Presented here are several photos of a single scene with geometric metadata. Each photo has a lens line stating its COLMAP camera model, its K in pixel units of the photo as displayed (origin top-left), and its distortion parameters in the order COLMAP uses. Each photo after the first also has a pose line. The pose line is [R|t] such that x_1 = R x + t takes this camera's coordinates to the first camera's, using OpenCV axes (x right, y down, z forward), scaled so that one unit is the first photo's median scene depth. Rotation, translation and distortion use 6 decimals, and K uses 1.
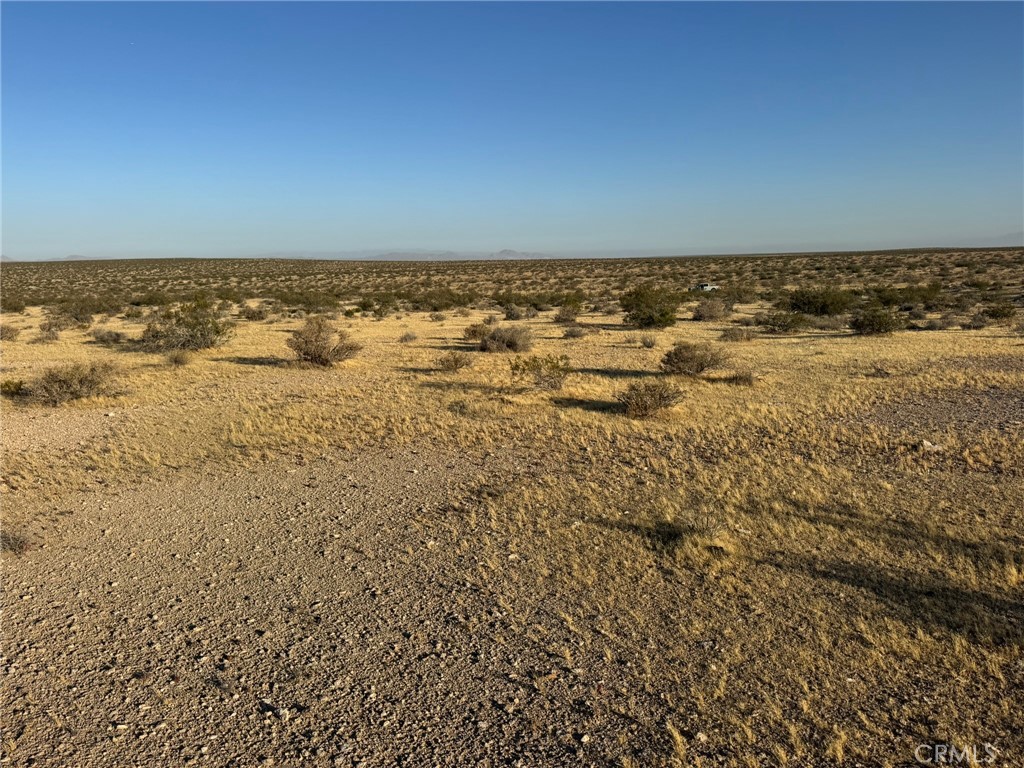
lens RADIAL K [[766.5, 0, 505.8], [0, 766.5, 382.5], [0, 0, 1]] dist [0.135835, -0.234232]
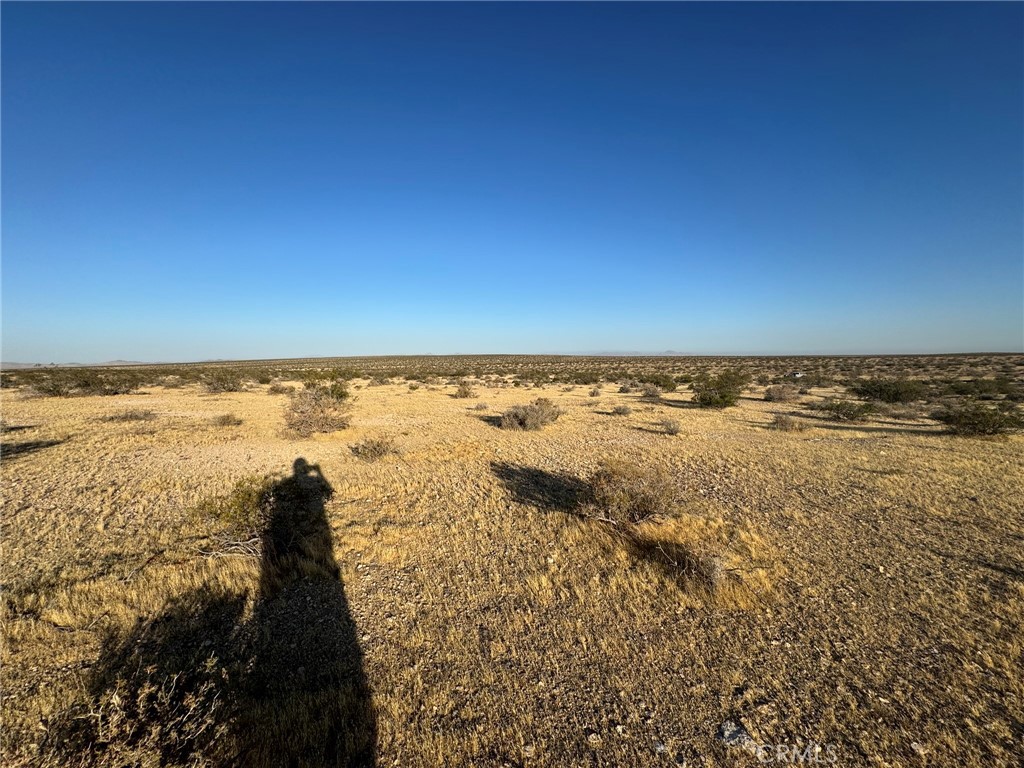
lens RADIAL K [[407.7, 0, 510.6], [0, 407.7, 383.4], [0, 0, 1]] dist [-0.002931, 0.000537]
pose [[0.931888, 0.035411, -0.361012, 0.180284], [-0.067577, 0.994749, -0.076864, -0.055743], [0.356395, 0.096025, 0.929388, 0.458176]]
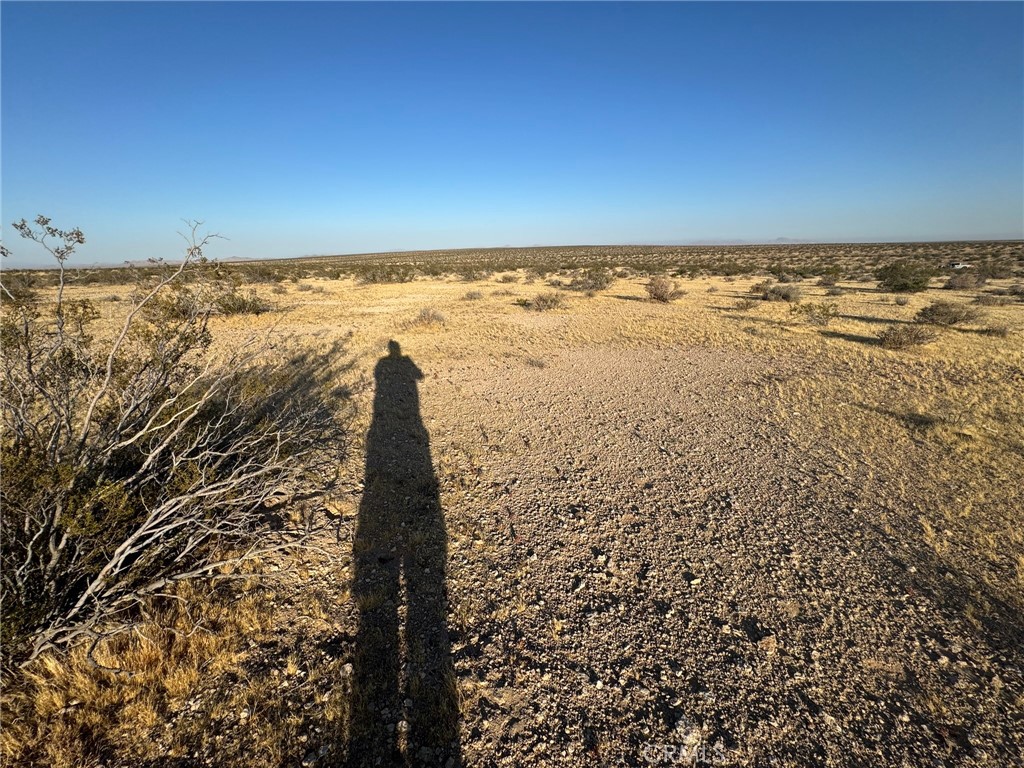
lens RADIAL K [[407.7, 0, 510.6], [0, 407.7, 383.4], [0, 0, 1]] dist [-0.002931, 0.000537]
pose [[0.847550, 0.166217, -0.504015, -0.020488], [-0.079068, 0.978638, 0.189781, 0.009751], [0.524793, -0.120997, 0.842587, -0.020017]]
